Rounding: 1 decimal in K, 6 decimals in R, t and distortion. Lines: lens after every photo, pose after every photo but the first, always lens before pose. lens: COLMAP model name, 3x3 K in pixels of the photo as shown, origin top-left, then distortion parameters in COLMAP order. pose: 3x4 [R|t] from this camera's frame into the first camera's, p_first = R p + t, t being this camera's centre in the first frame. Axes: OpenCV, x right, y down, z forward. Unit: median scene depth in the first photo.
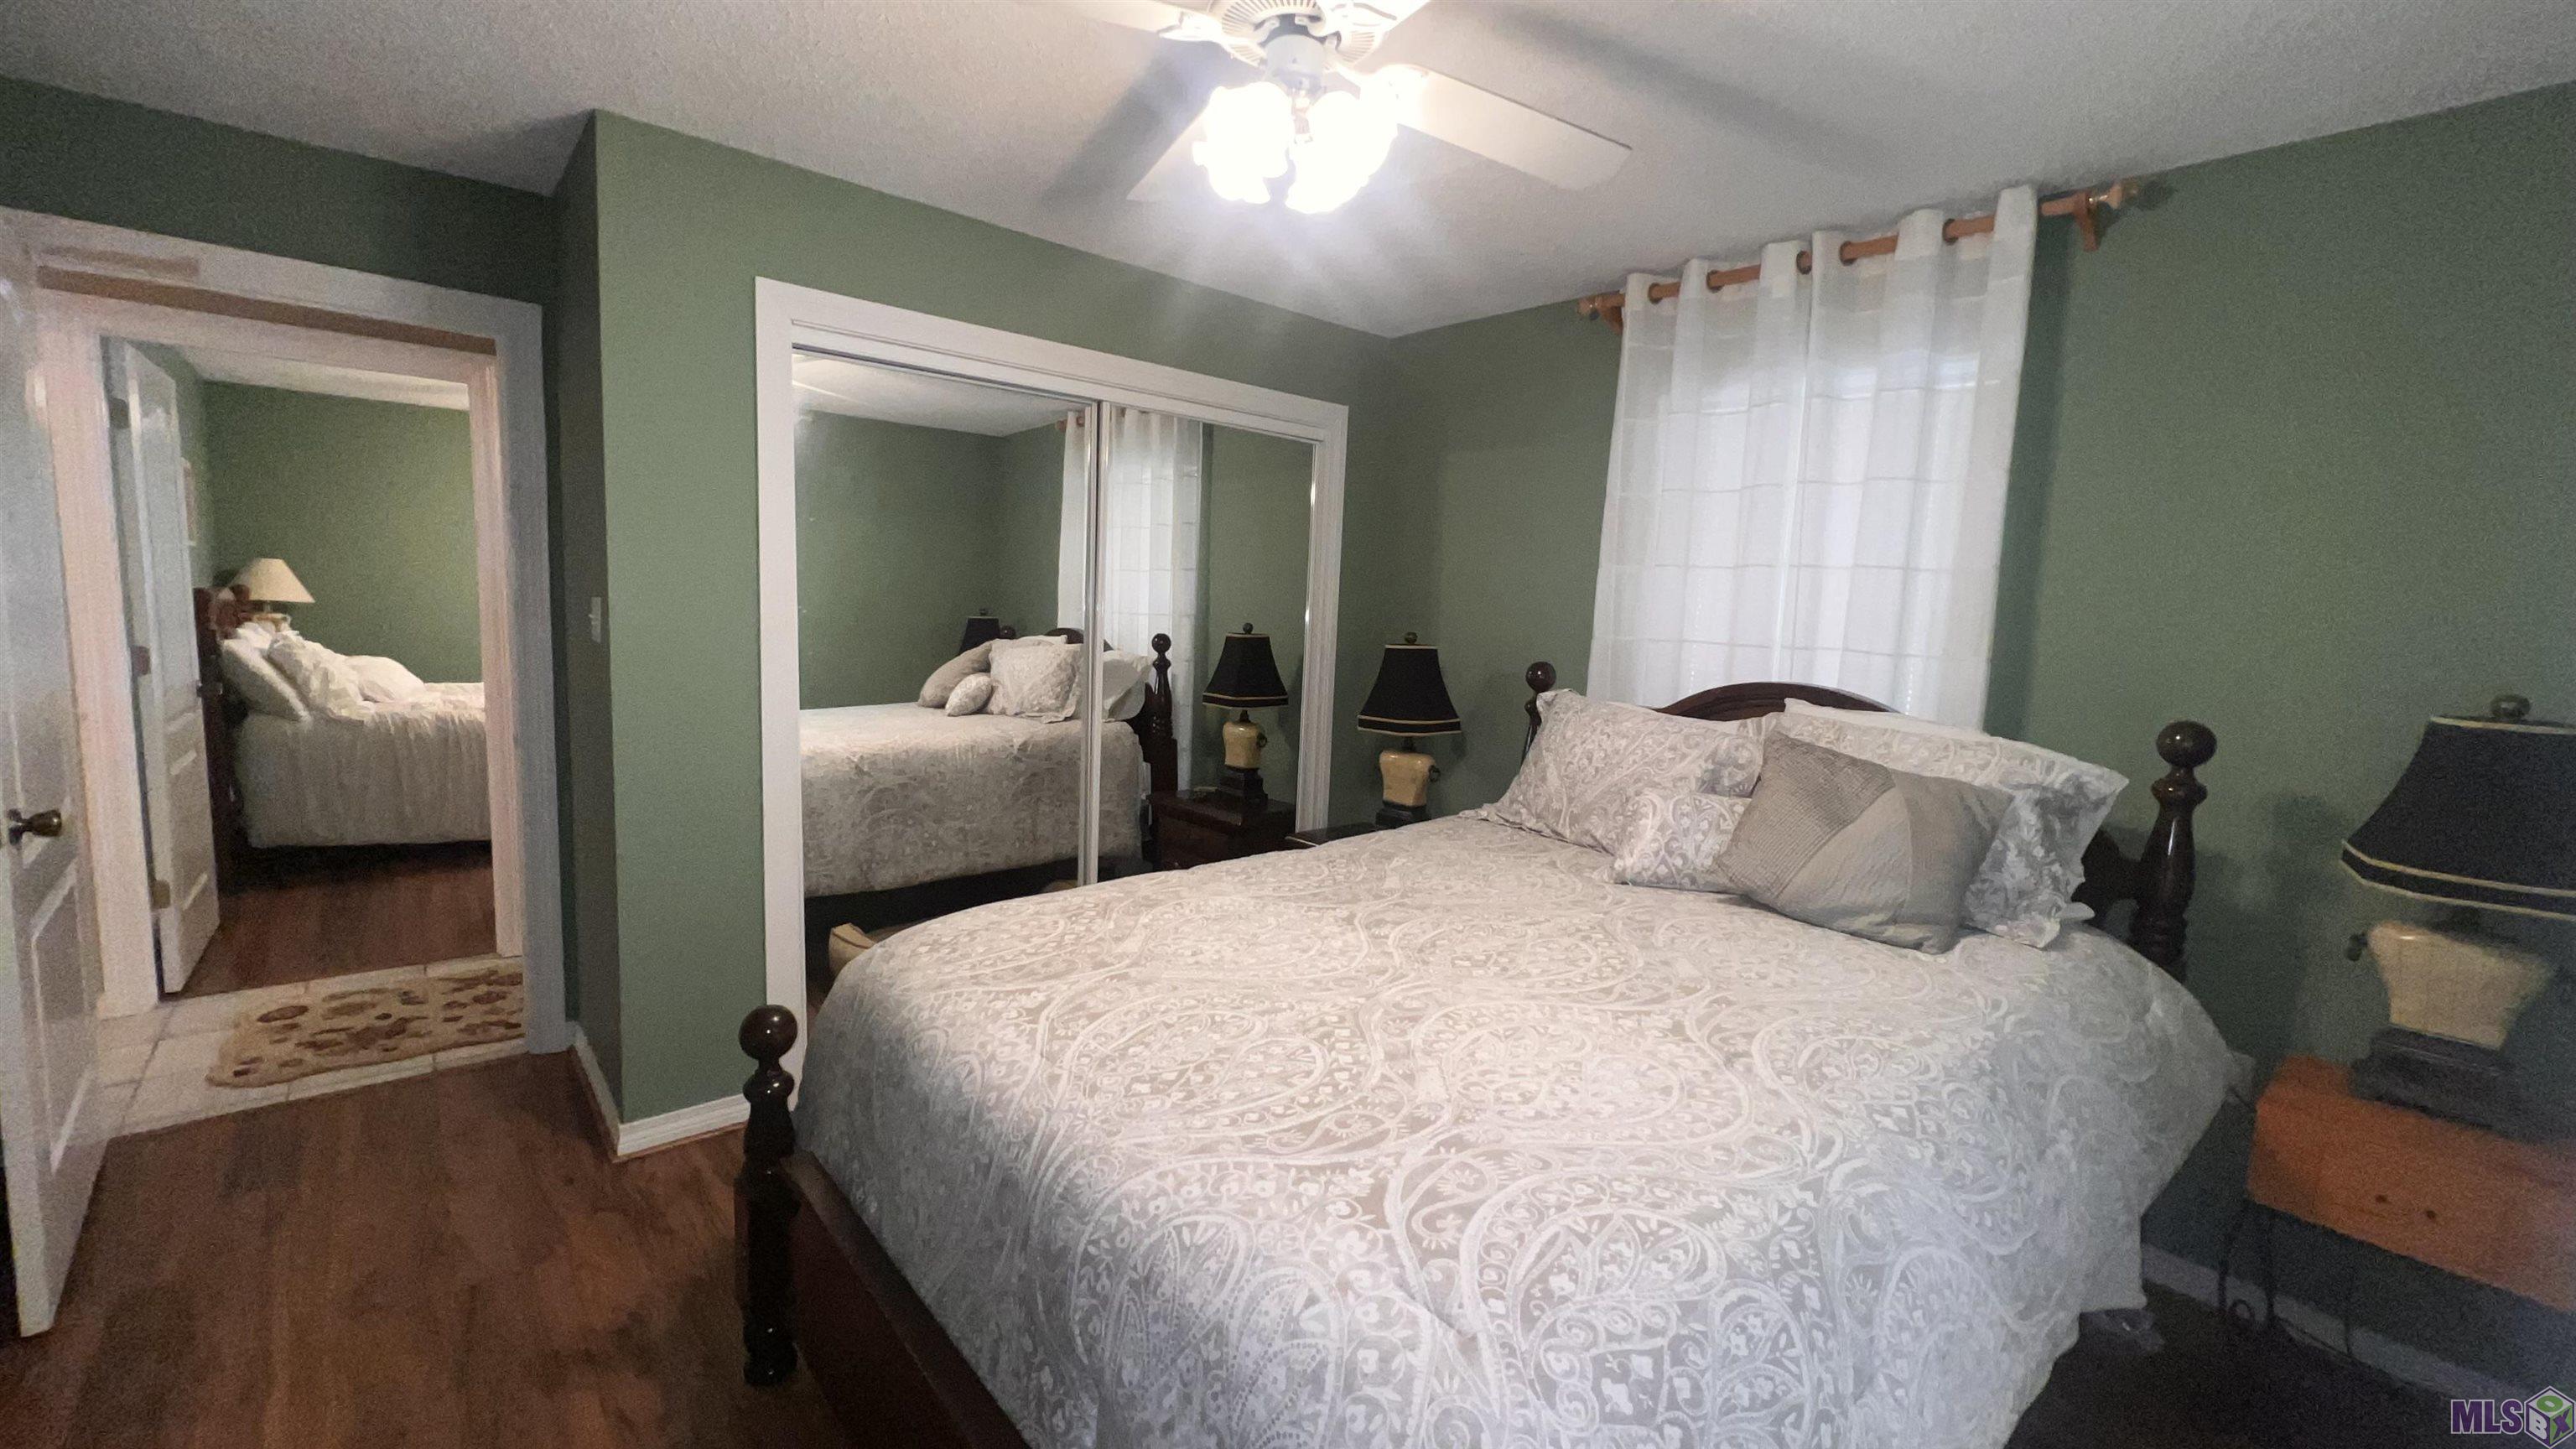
lens RADIAL K [[1044.3, 0, 1285.1], [0, 1044.3, 725.4], [0, 0, 1]] dist [-0.002903, -0.000429]
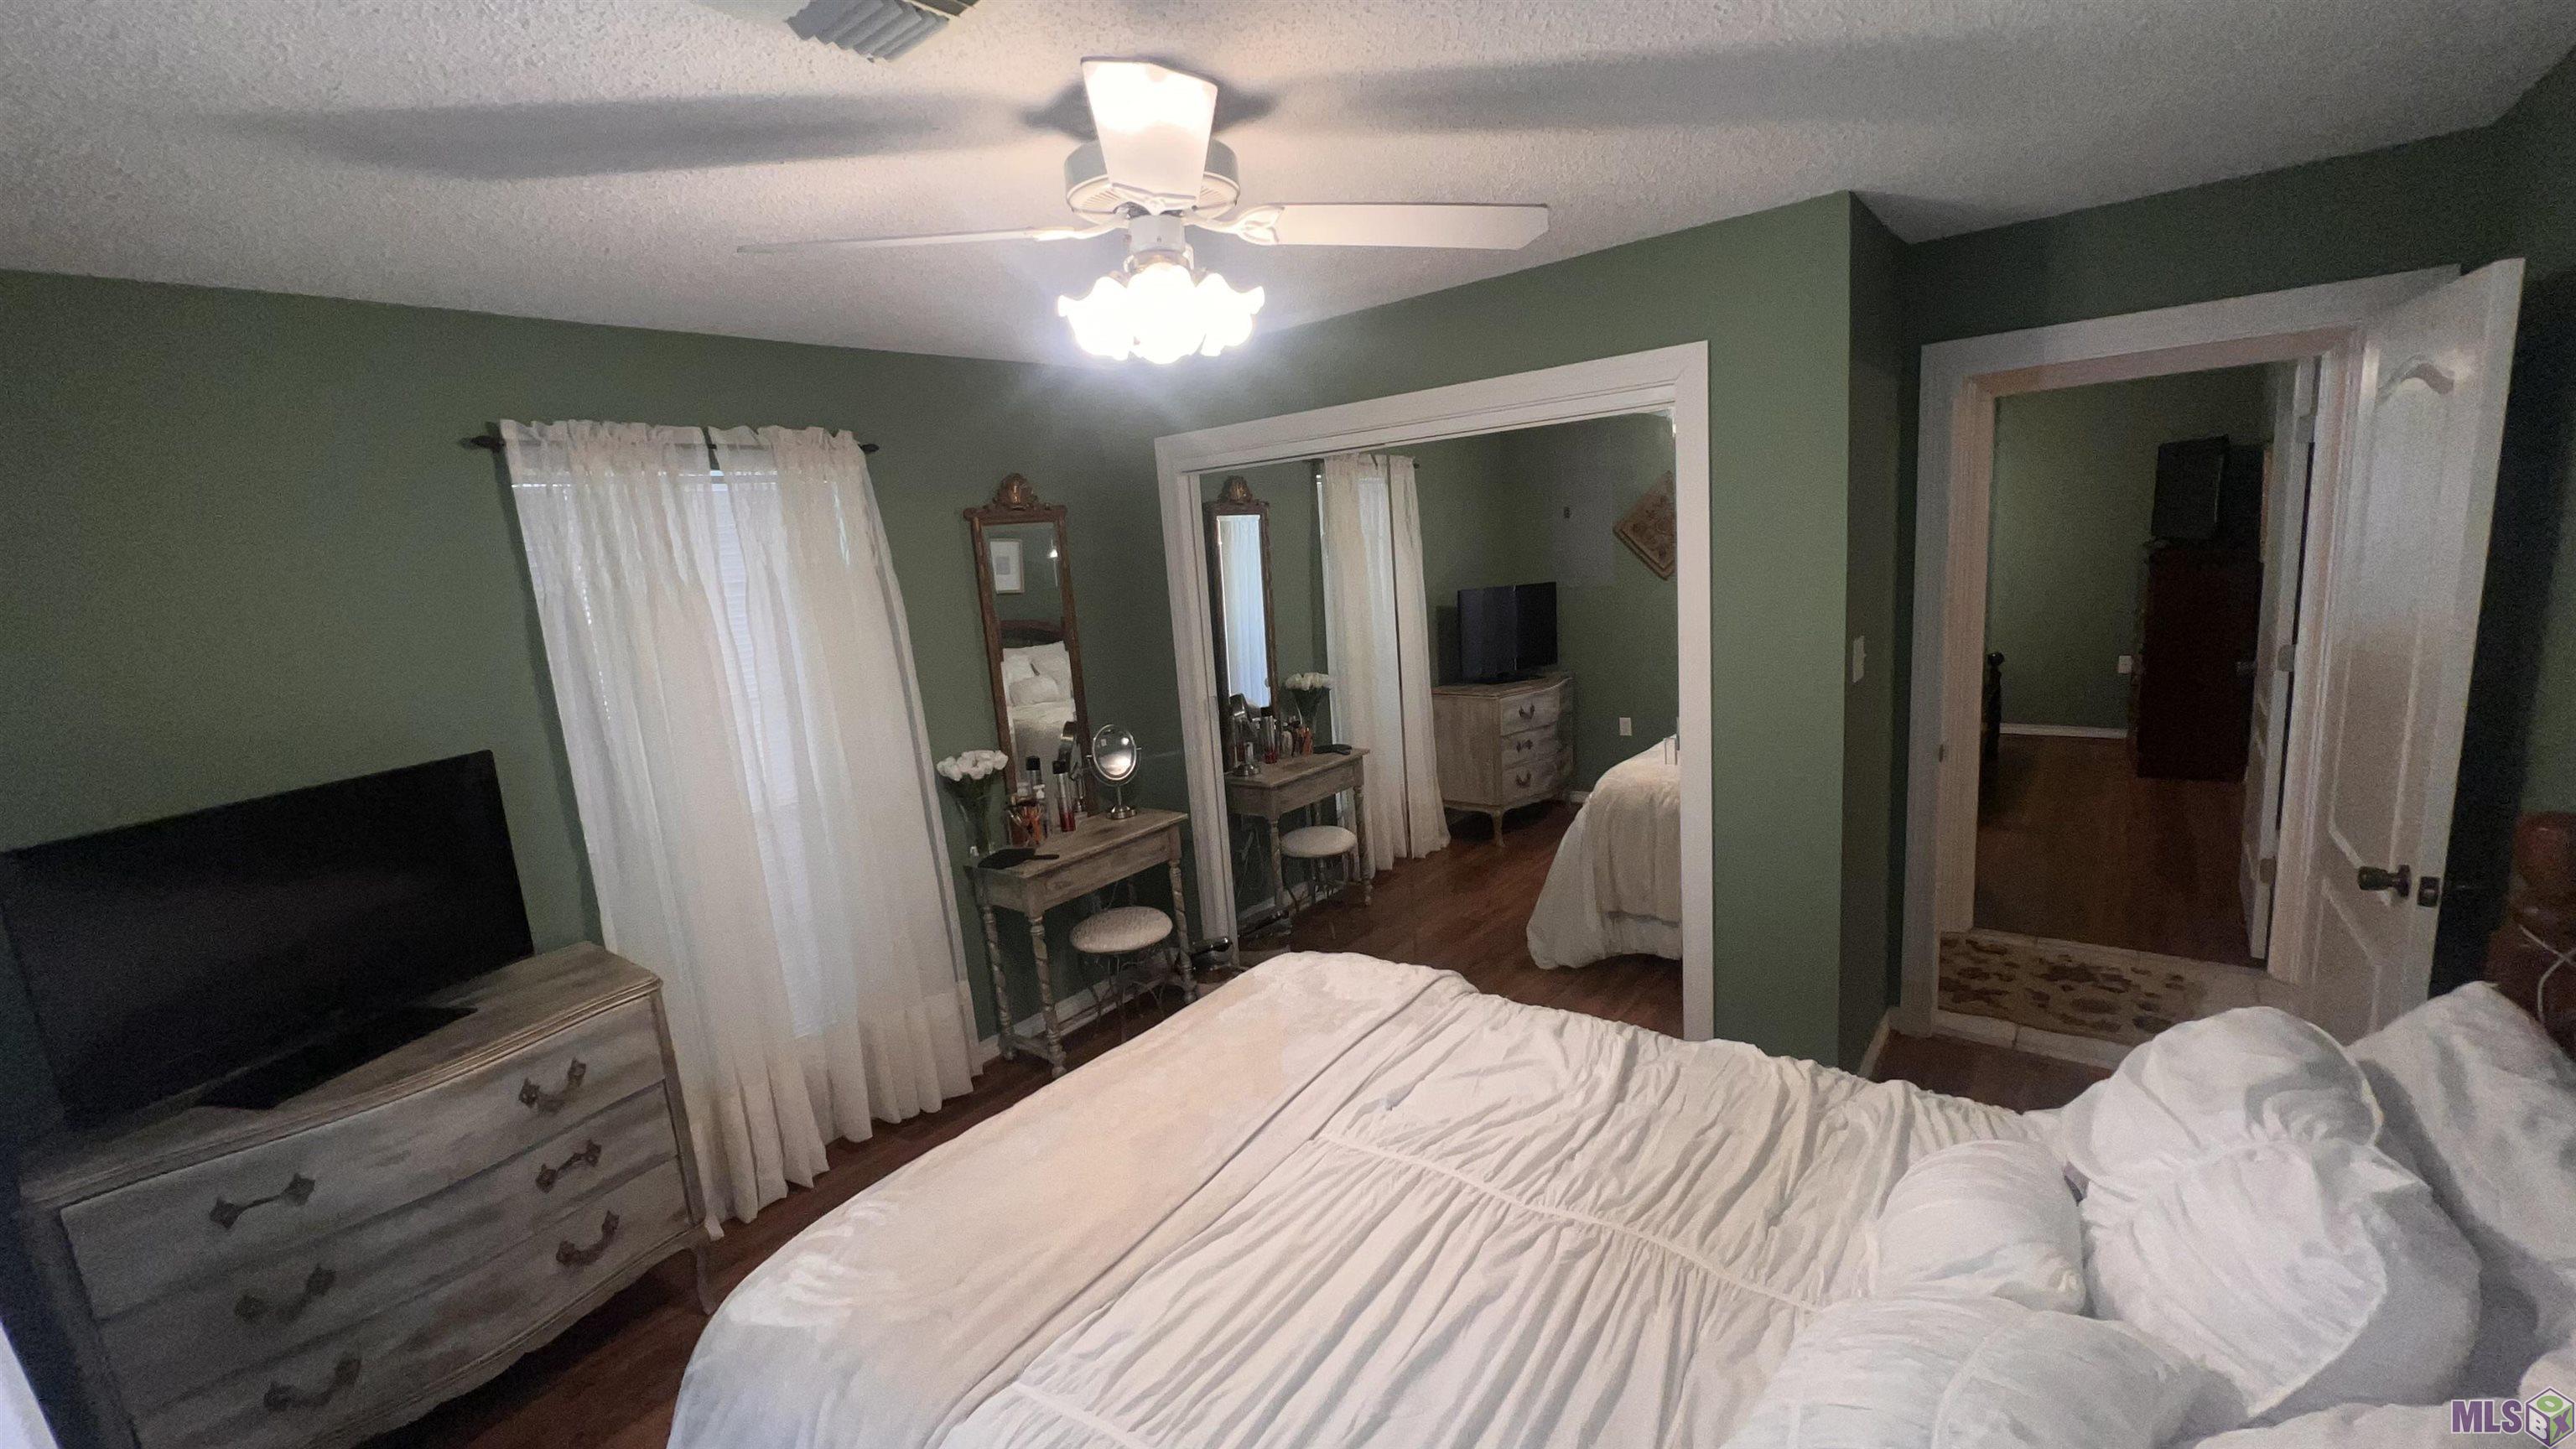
lens RADIAL K [[1044.3, 0, 1279.1], [0, 1044.3, 721.4], [0, 0, 1]] dist [-0.002903, -0.000429]
pose [[-0.191183, -0.194981, 0.961994, -1.689046], [0.187529, 0.954763, 0.230784, -0.402316], [-0.963474, 0.224524, -0.145970, 1.873315]]
